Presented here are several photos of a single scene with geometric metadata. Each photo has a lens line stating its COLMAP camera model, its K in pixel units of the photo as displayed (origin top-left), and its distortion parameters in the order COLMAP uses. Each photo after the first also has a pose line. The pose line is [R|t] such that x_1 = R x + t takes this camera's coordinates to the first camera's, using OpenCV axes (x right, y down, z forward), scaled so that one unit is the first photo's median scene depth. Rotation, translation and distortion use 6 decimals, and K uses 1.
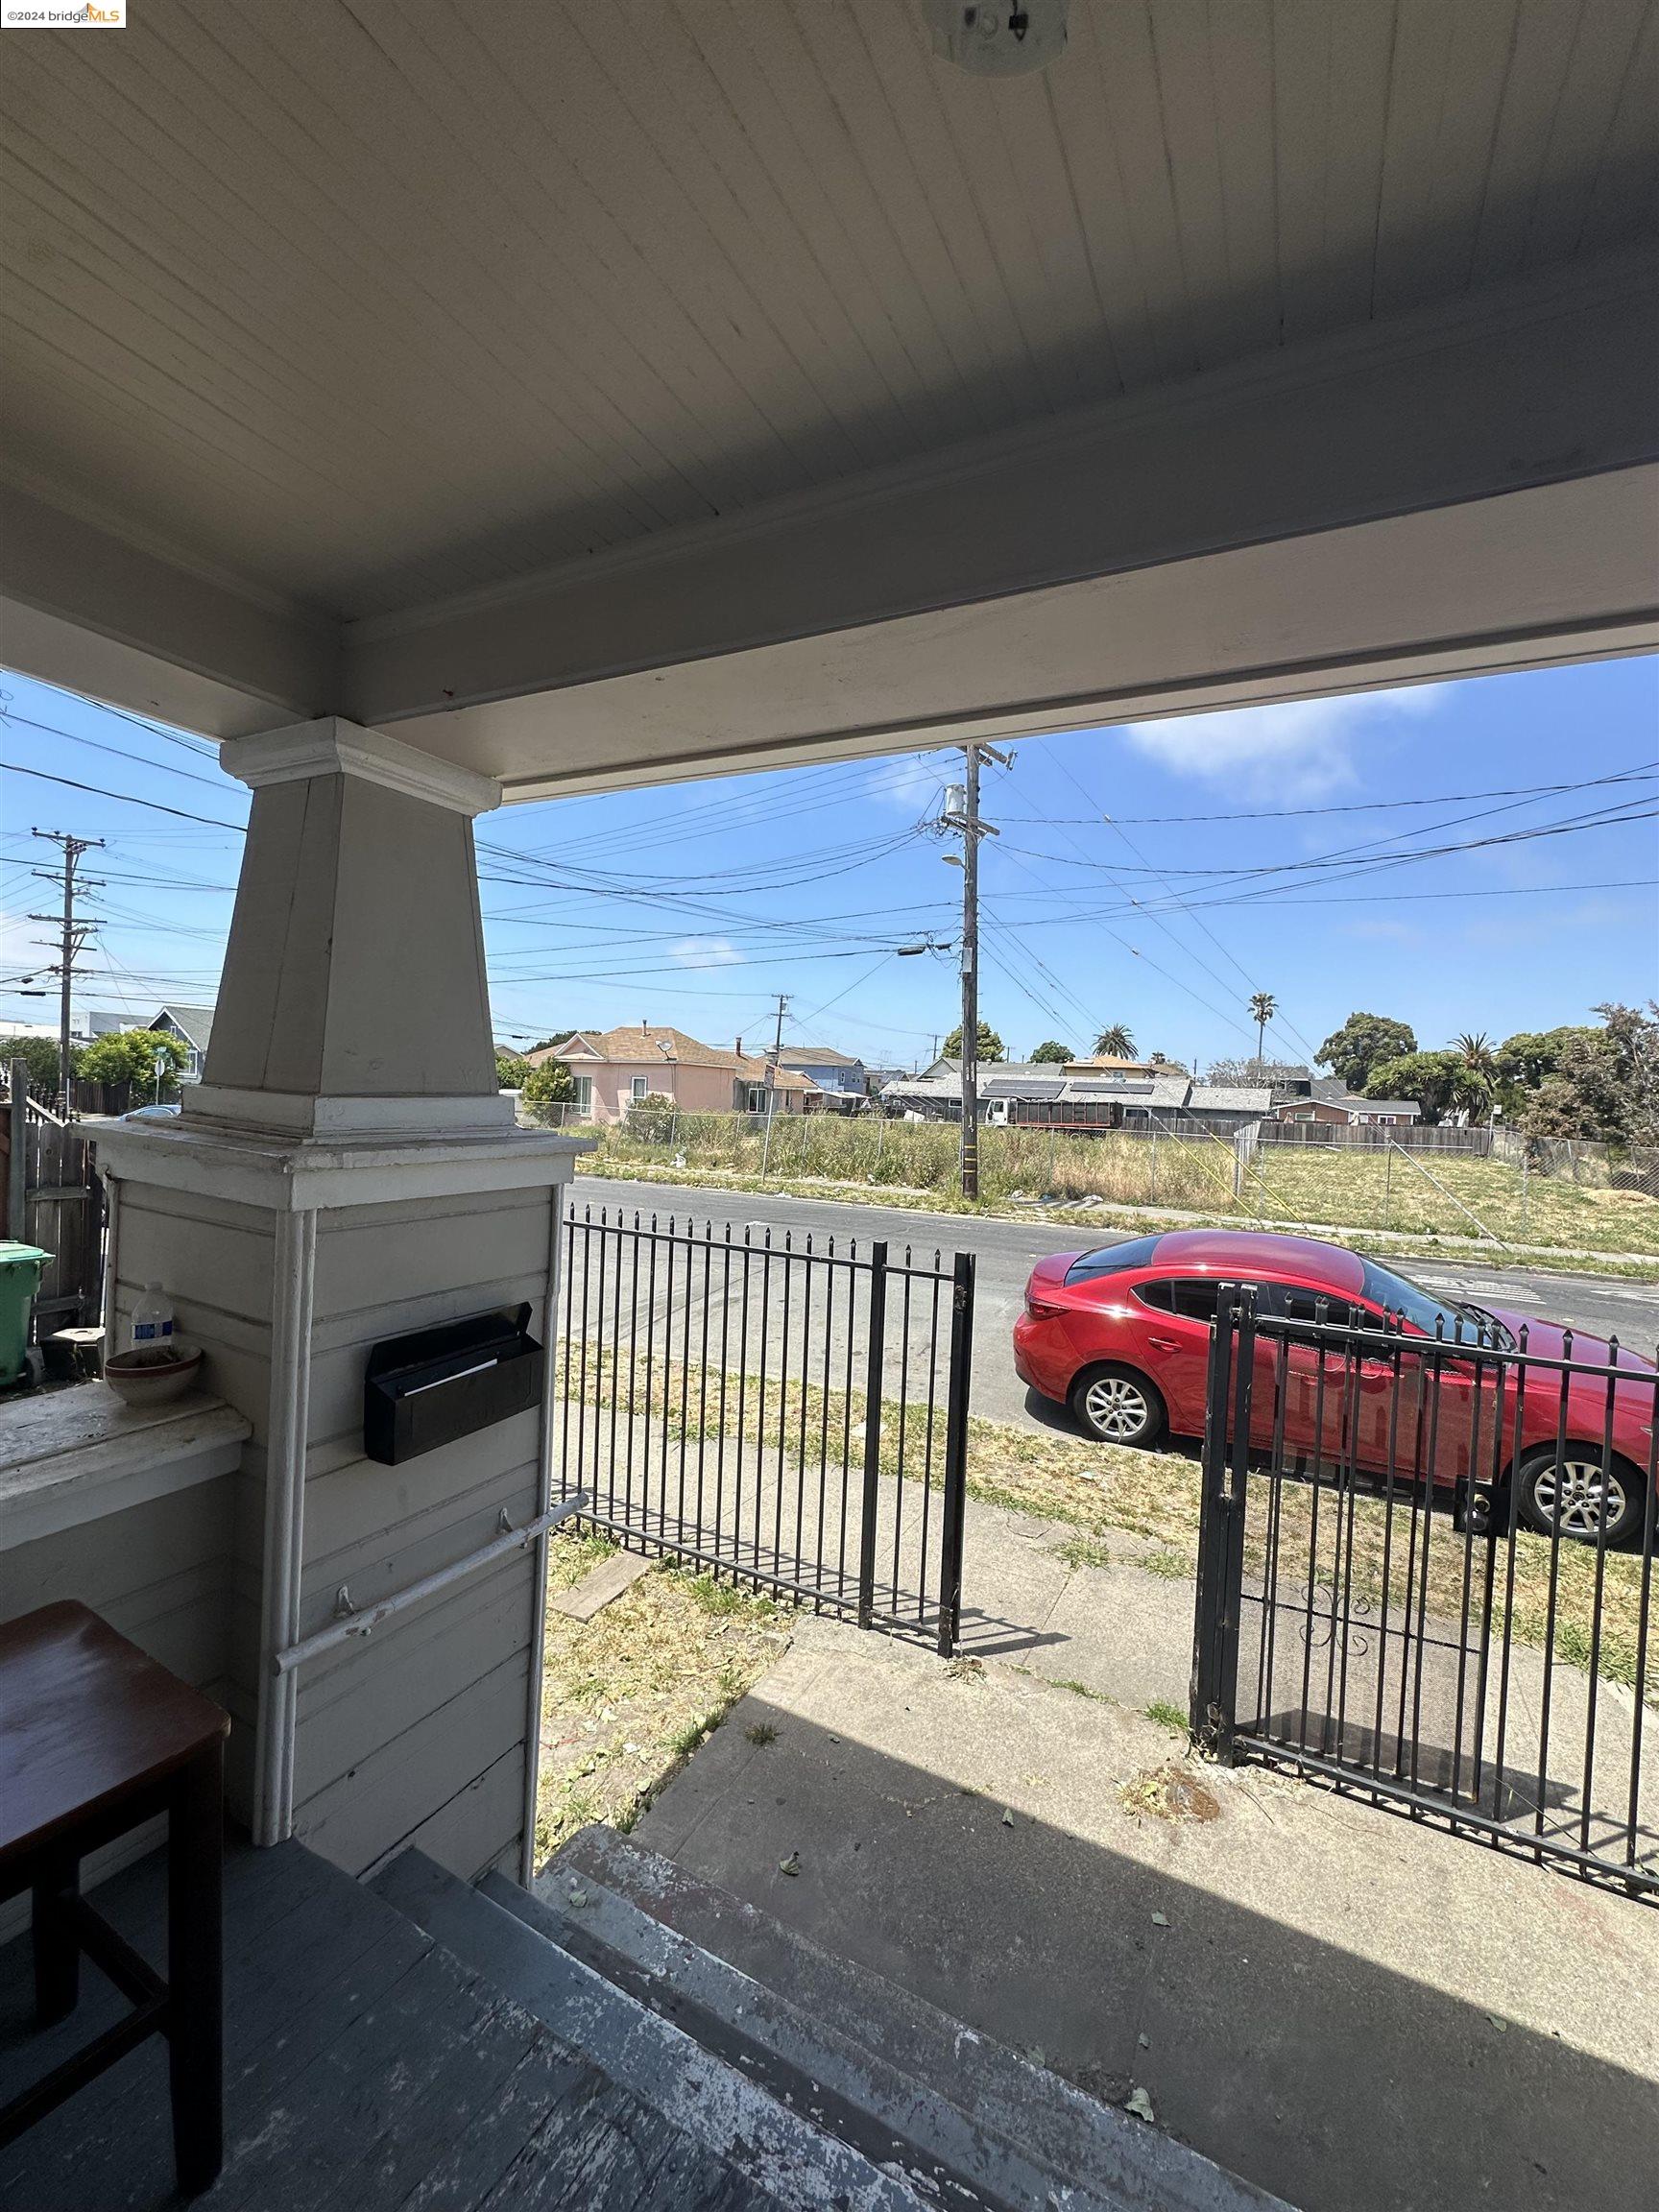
lens RADIAL K [[877.5, 0, 830.8], [0, 877.5, 1105.2], [0, 0, 1]] dist [-0.005492, 0.000199]
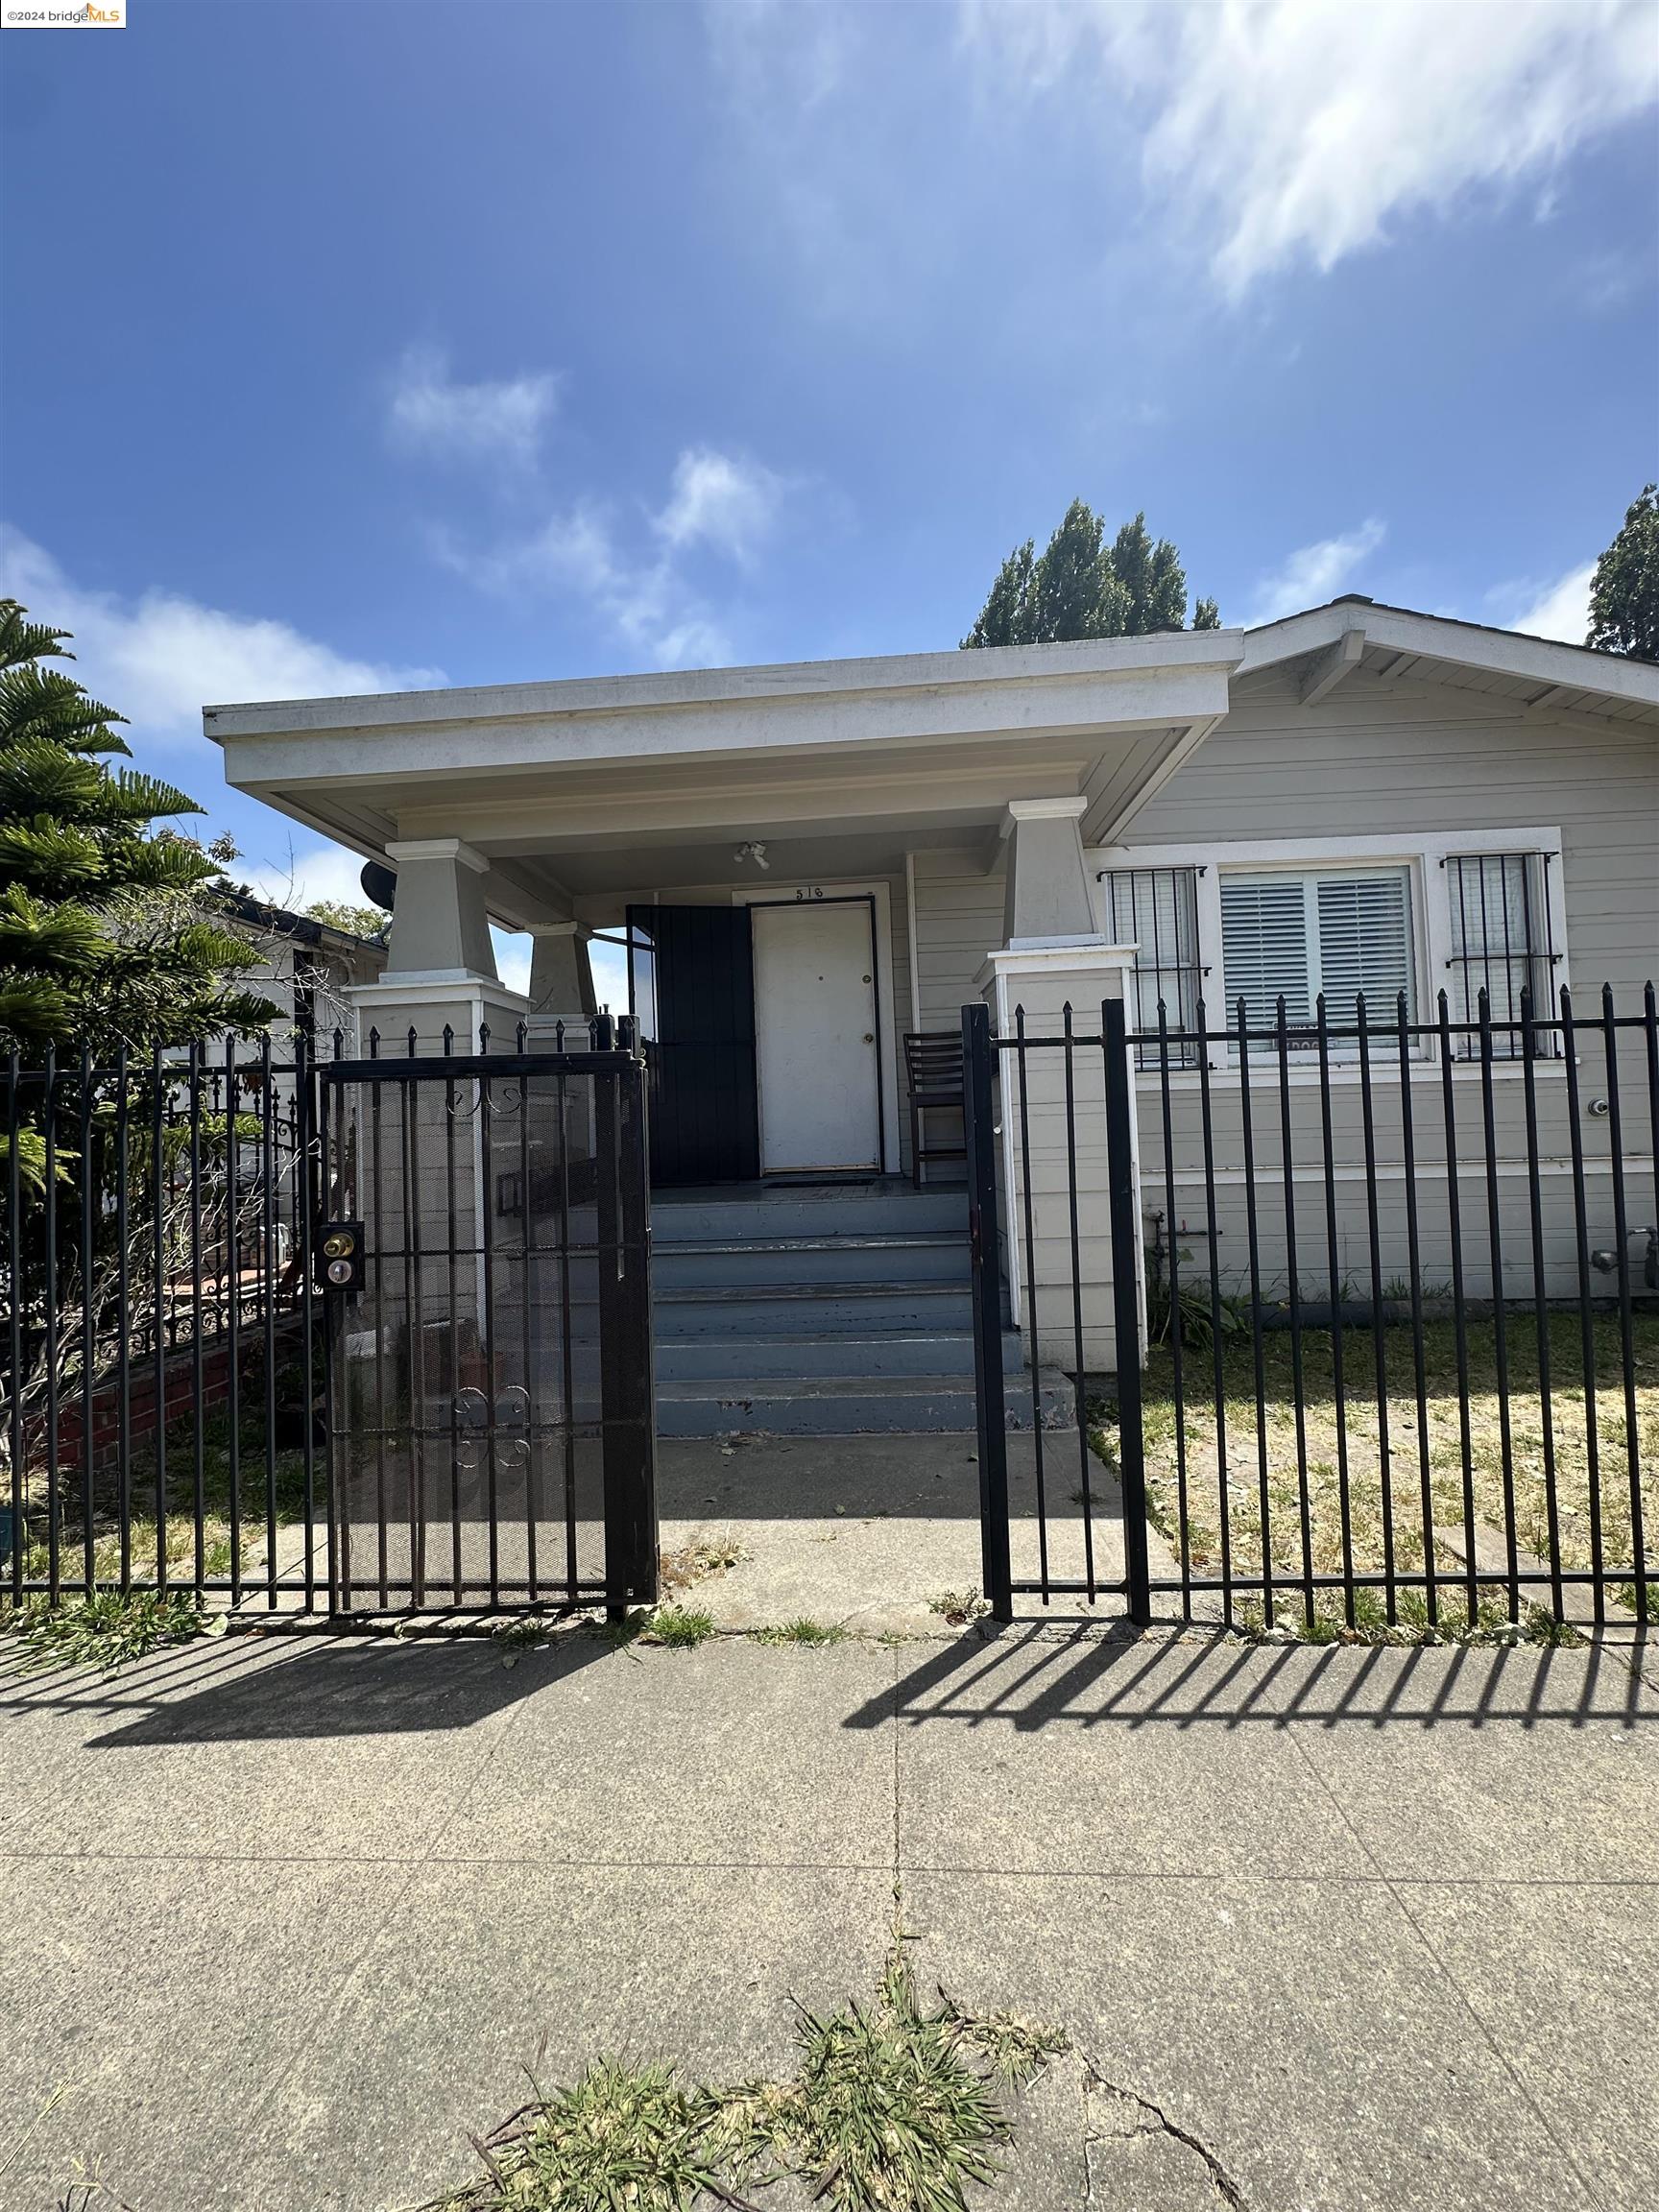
lens RADIAL K [[877.5, 0, 830.8], [0, 877.5, 1104.9], [0, 0, 1]] dist [-0.005492, 0.000199]
pose [[-0.903141, -0.015977, -0.429046, 0.502815], [-0.001628, 0.999428, -0.033792, 0.252796], [0.429340, -0.029820, -0.902650, 1.459292]]
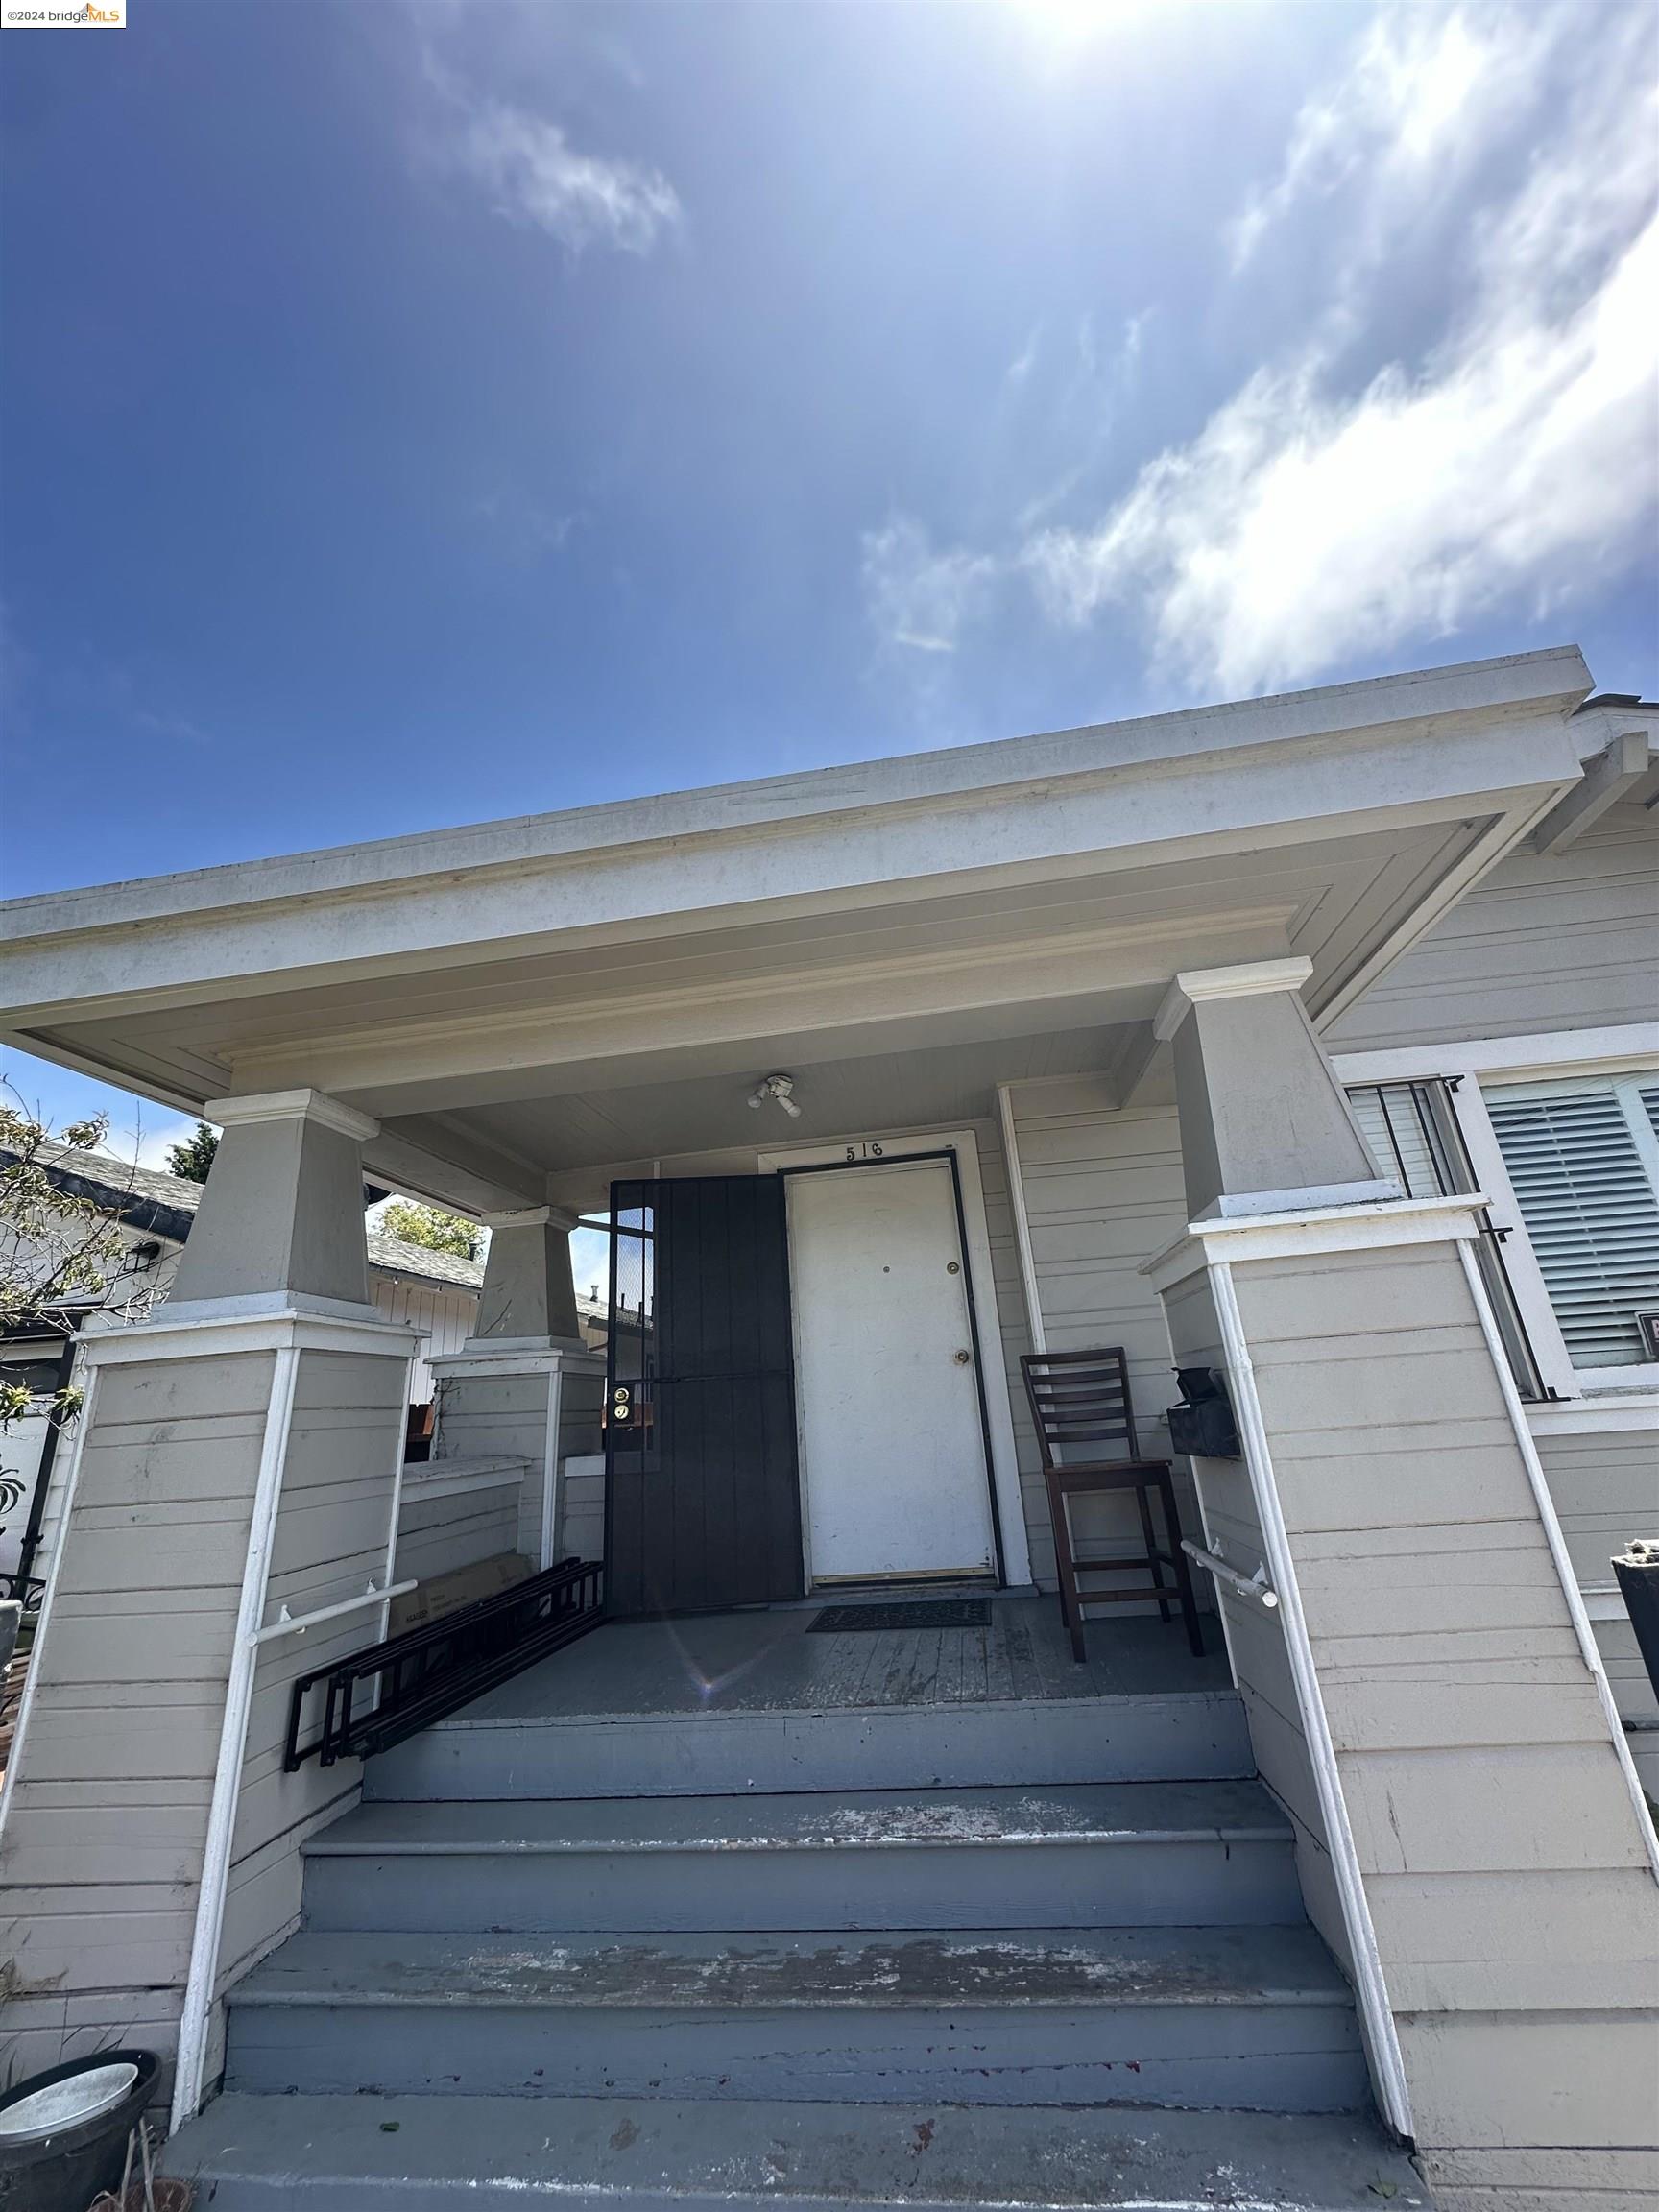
lens RADIAL K [[877.5, 0, 833.9], [0, 877.5, 1109.0], [0, 0, 1]] dist [-0.005492, 0.000199]
pose [[-0.936637, -0.092084, -0.337981, 0.380734], [0.028271, 0.941813, -0.334945, 0.190958], [0.349158, -0.323277, -0.879534, 1.211606]]
